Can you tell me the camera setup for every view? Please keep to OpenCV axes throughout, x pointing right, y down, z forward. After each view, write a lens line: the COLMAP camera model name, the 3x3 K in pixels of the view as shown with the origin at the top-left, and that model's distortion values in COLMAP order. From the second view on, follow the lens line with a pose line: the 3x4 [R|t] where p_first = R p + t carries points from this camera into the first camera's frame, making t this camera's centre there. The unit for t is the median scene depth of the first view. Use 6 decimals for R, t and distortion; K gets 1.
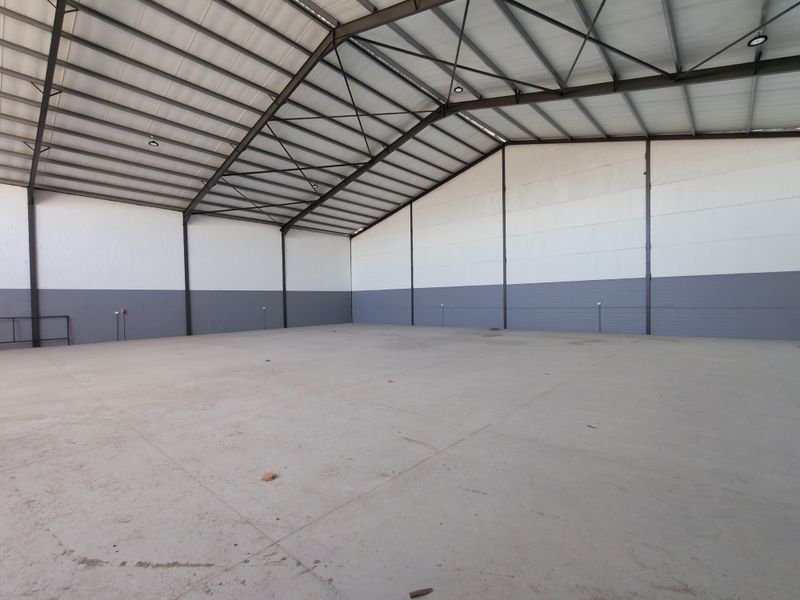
lens RADIAL K [[366.9, 0, 398.5], [0, 366.9, 306.3], [0, 0, 1]] dist [-0.000750, 0.000343]
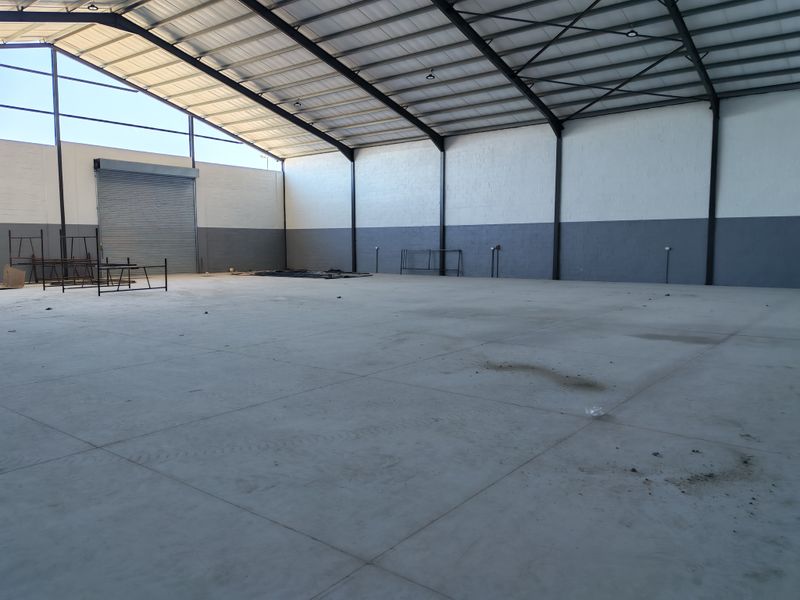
lens RADIAL K [[602.1, 0, 402.1], [0, 602.1, 298.7], [0, 0, 1]] dist [0.067998, -0.075020]
pose [[0.069294, 0.107831, -0.991751, 0.802172], [-0.013073, 0.994154, 0.107179, -0.017406], [0.997511, 0.005538, 0.070299, 0.643231]]
